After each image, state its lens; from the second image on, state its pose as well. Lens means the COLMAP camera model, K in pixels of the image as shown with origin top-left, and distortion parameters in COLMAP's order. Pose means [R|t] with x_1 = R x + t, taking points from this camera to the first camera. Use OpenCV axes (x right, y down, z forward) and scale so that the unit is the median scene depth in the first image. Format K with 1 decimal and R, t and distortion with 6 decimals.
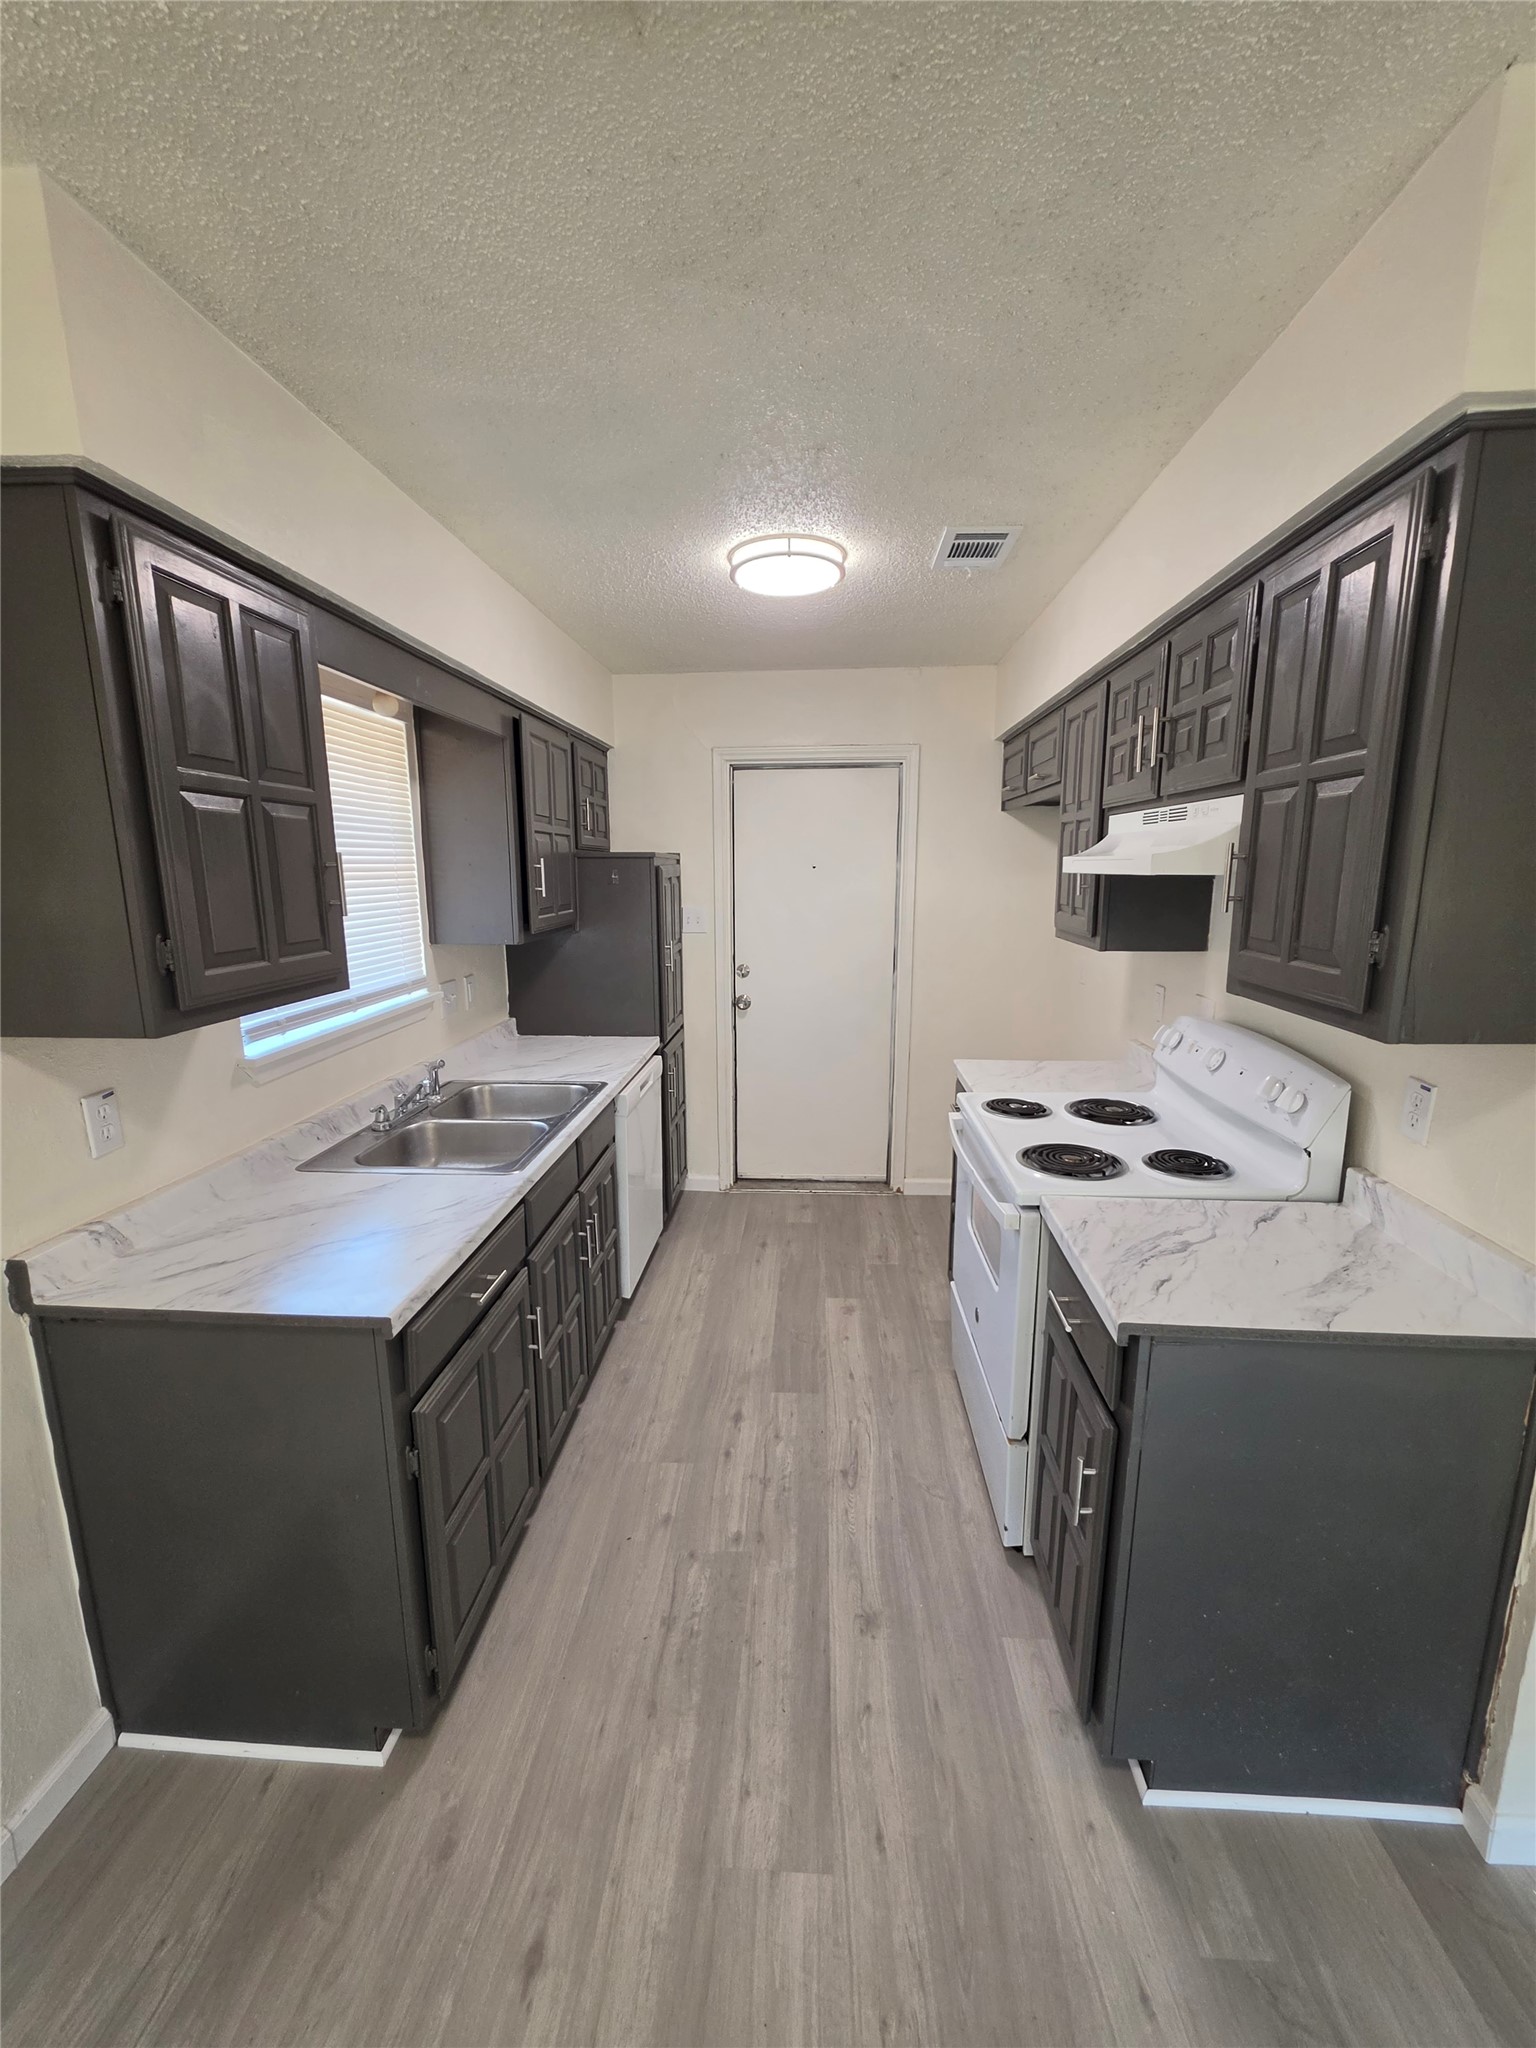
lens RADIAL K [[823.9, 0, 768.7], [0, 823.9, 1021.5], [0, 0, 1]] dist [0.000030, 0.000074]
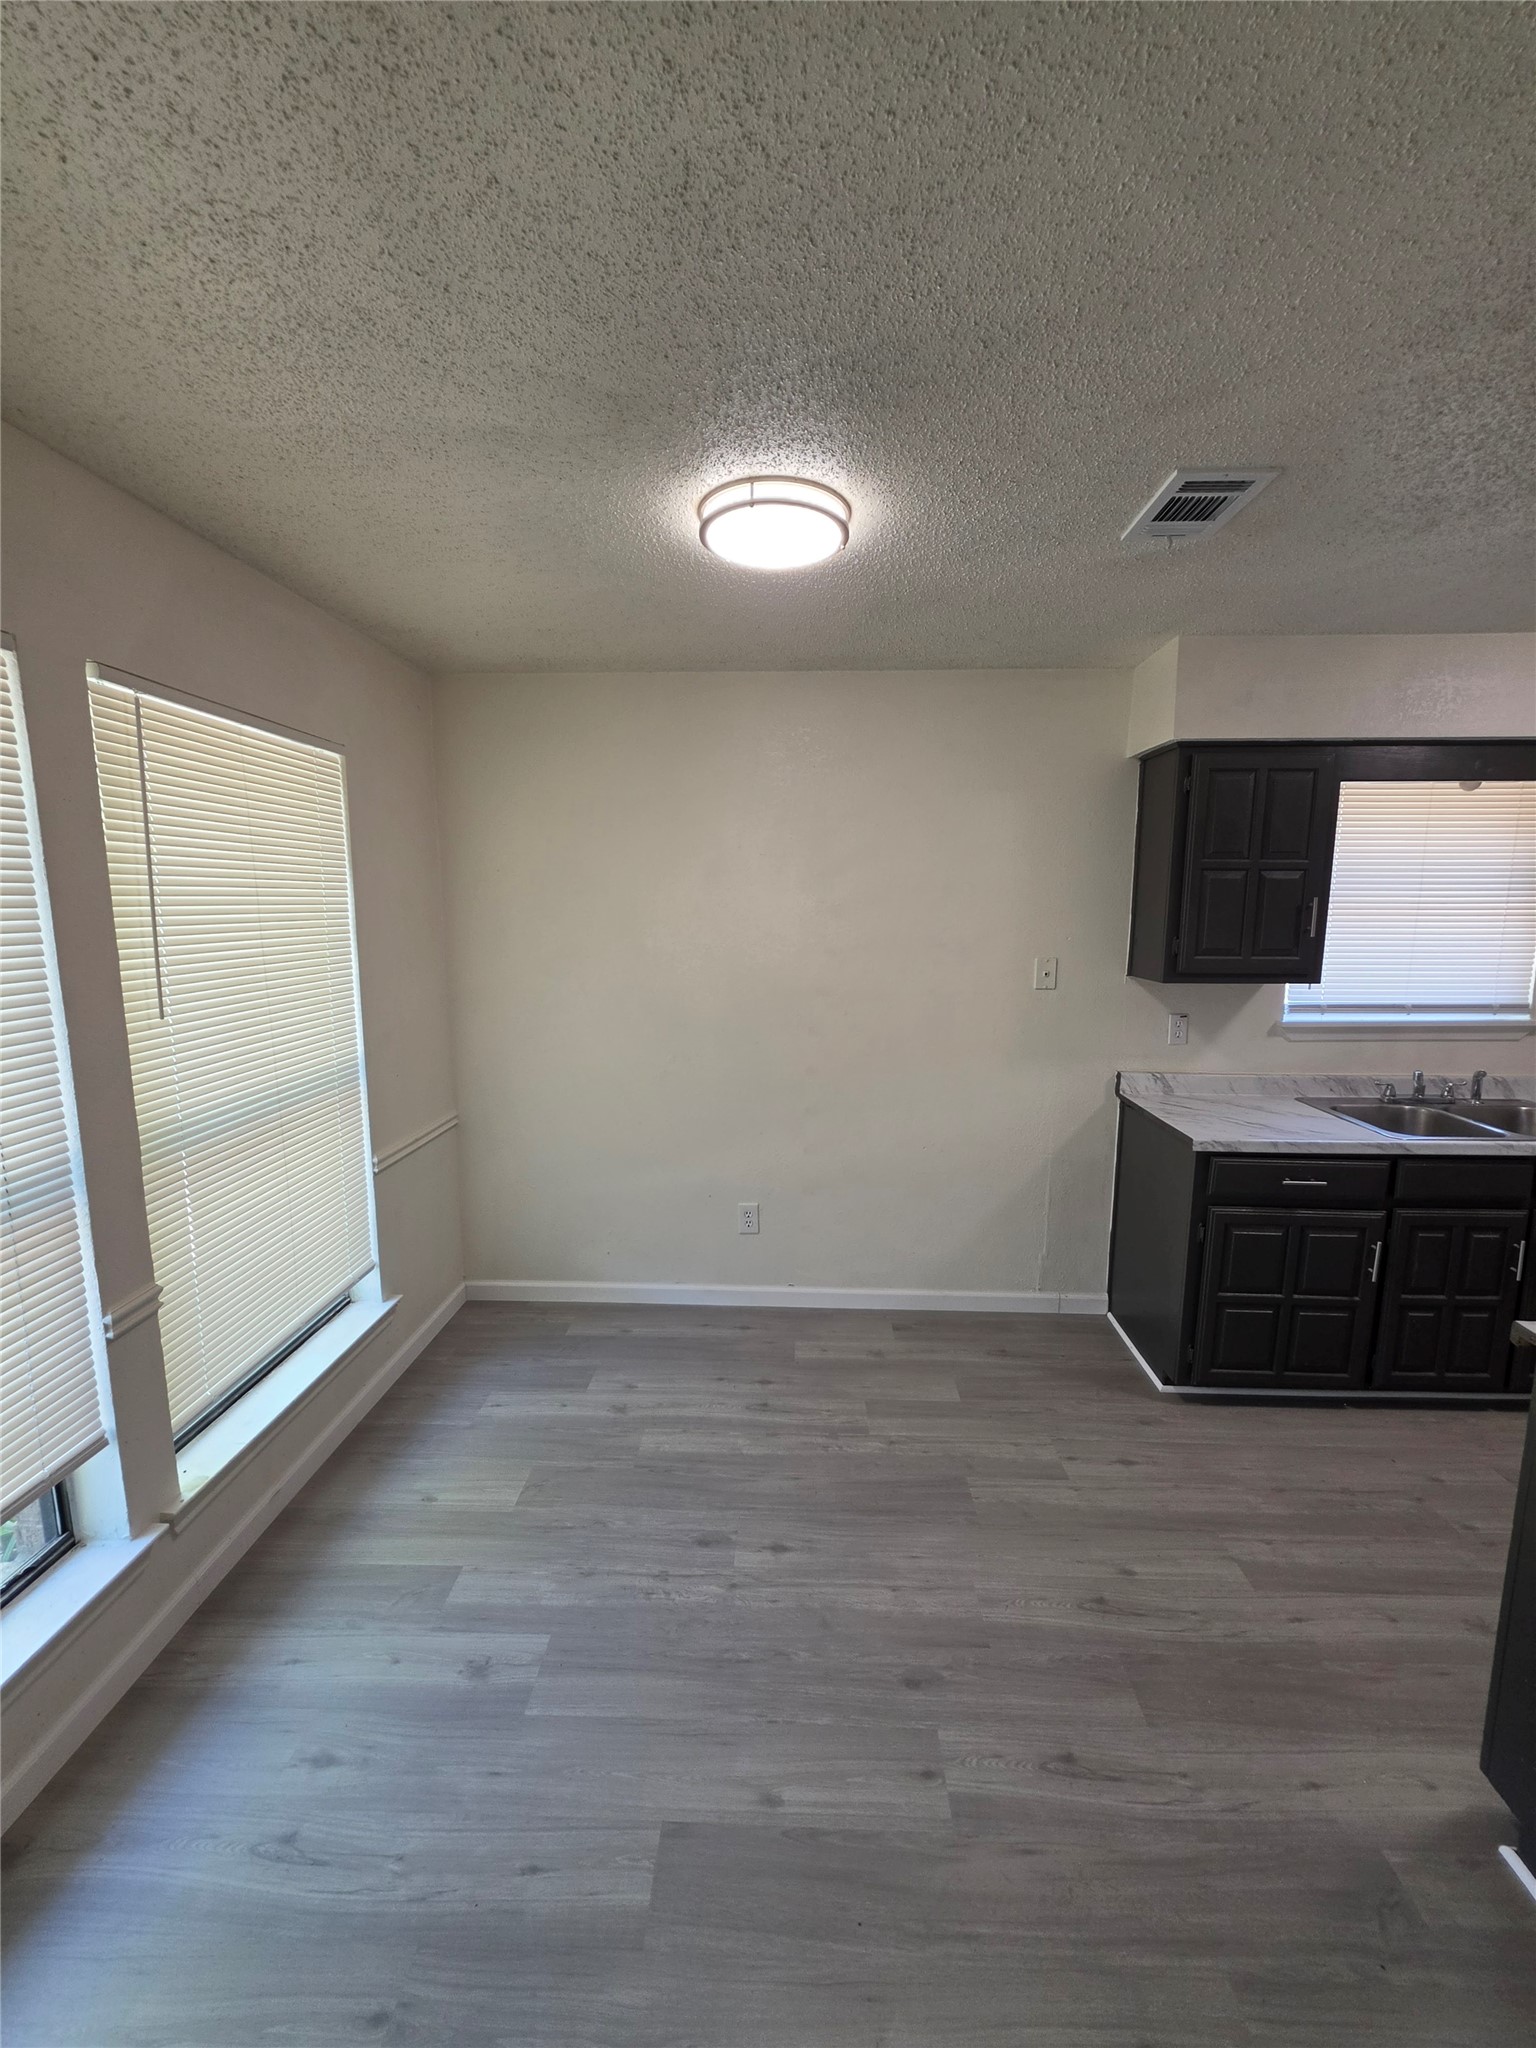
lens RADIAL K [[823.9, 0, 773.6], [0, 823.9, 1021.0], [0, 0, 1]] dist [0.000030, 0.000074]
pose [[0.021261, 0.148817, -0.988636, 1.193416], [-0.189205, 0.971589, 0.142182, 0.002941], [0.981707, 0.184032, 0.048814, -0.087872]]
